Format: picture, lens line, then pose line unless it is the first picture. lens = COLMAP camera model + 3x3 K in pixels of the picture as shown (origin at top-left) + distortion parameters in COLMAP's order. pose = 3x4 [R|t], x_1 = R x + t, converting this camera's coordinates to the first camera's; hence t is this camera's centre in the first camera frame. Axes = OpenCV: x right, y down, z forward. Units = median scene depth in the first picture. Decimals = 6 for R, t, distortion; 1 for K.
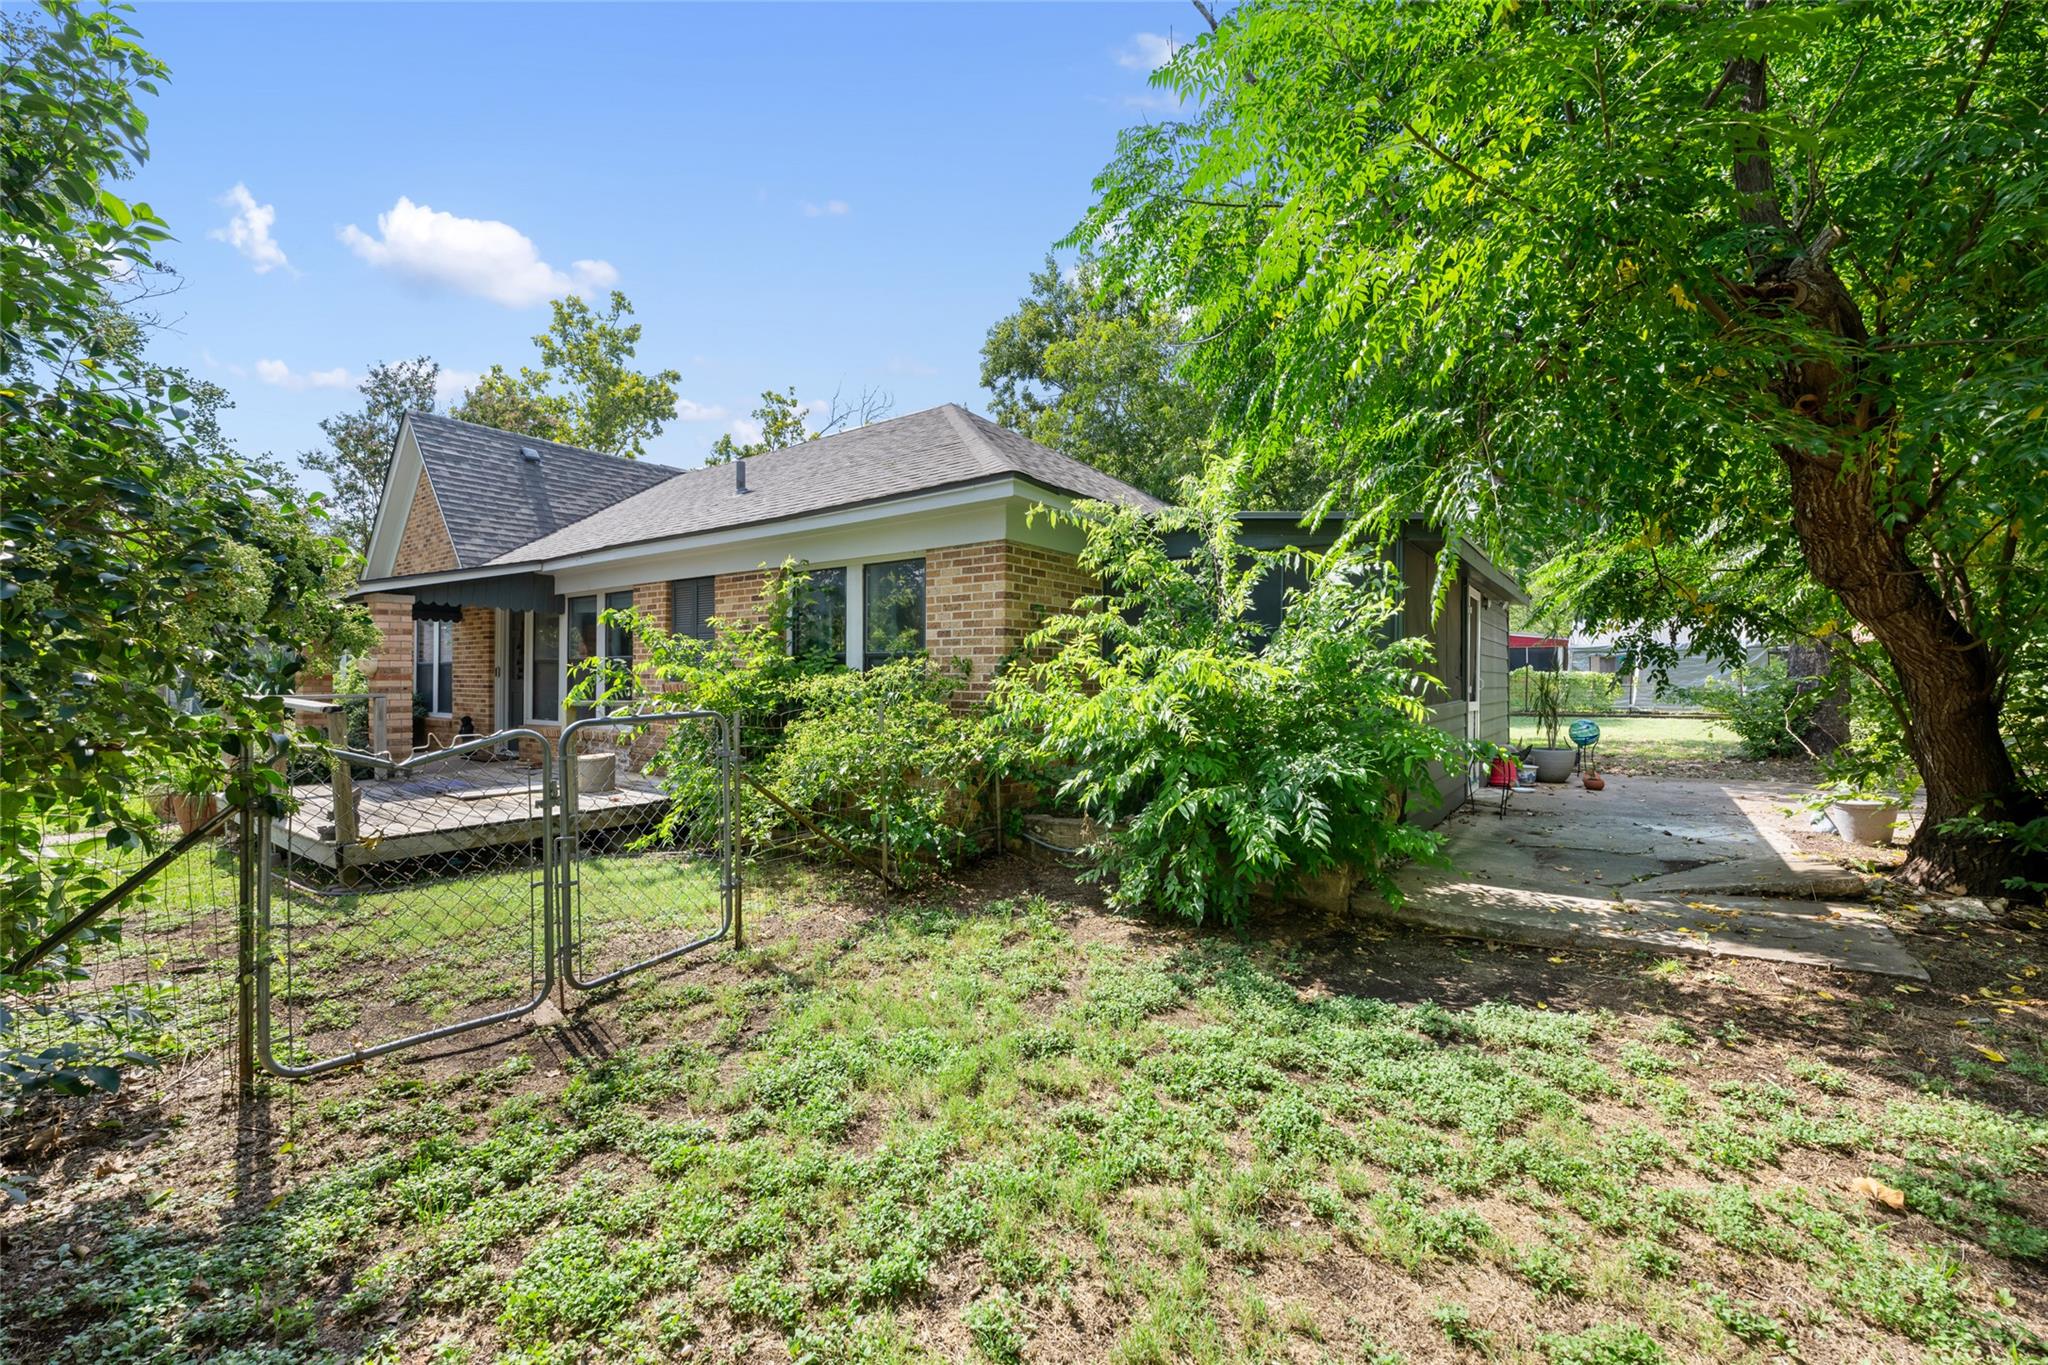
lens RADIAL K [[838.4, 0, 1014.1], [0, 838.4, 664.9], [0, 0, 1]] dist [0.009438, 0.000066]
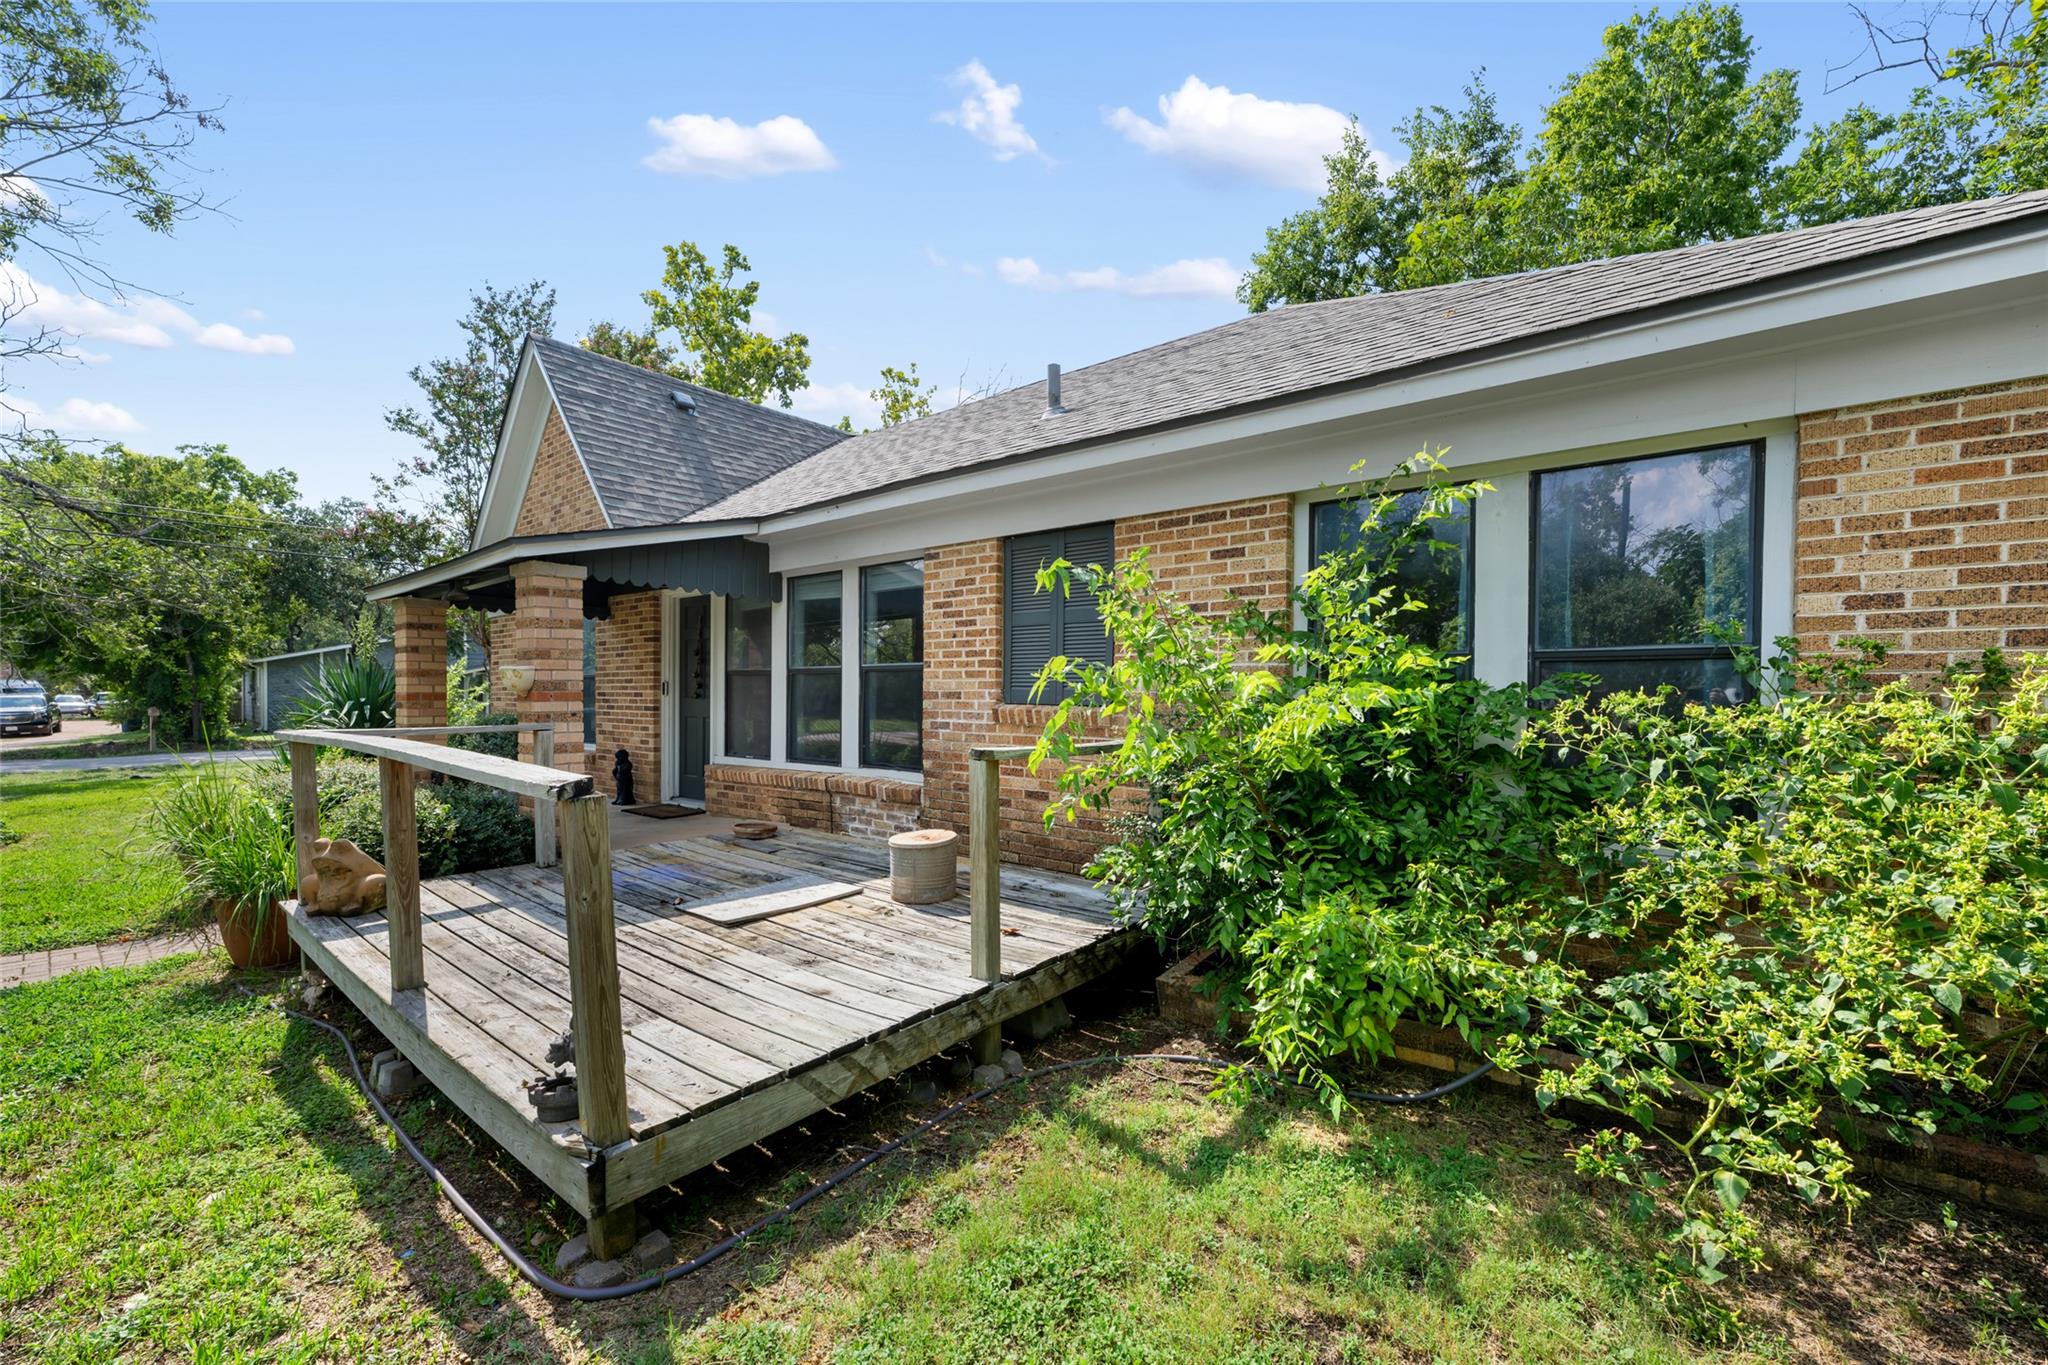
lens RADIAL K [[816.5, 0, 1014.7], [0, 816.5, 698.4], [0, 0, 1]] dist [-0.000273, -0.000051]
pose [[0.999456, 0.000058, -0.032981, -0.232752], [0.000674, 0.999754, 0.022175, 0.001713], [0.032974, -0.022185, 0.999210, 0.250532]]
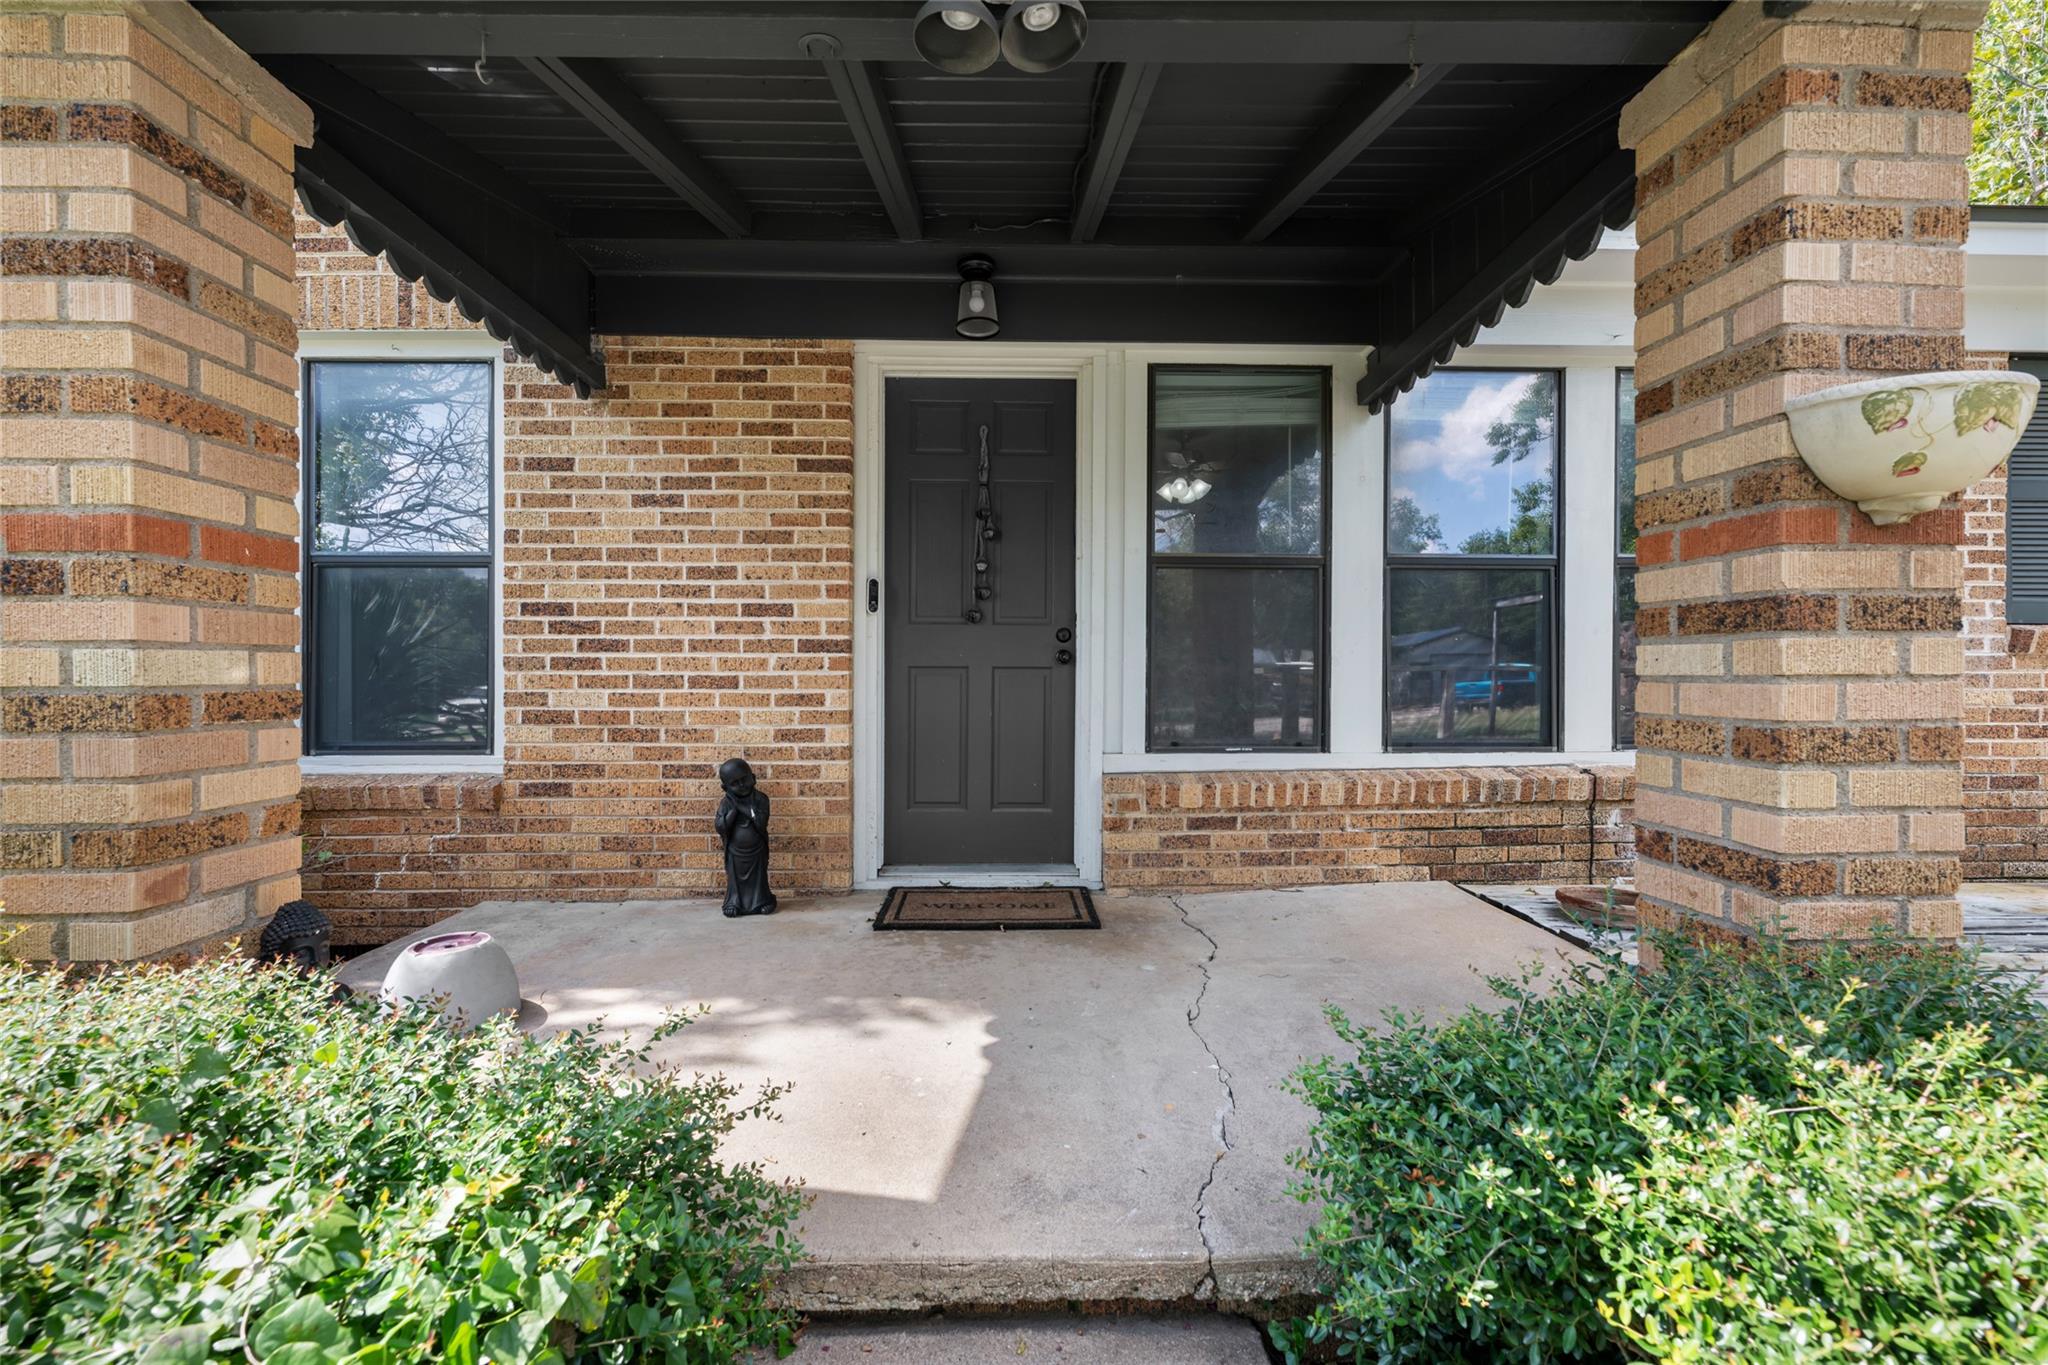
lens RADIAL K [[838.4, 0, 1014.1], [0, 838.4, 664.9], [0, 0, 1]] dist [0.009438, 0.000066]
pose [[0.769480, 0.006267, 0.638640, -0.586598], [-0.008534, 0.999963, 0.000470, 0.024302], [-0.638614, -0.005811, 0.769505, 0.587432]]
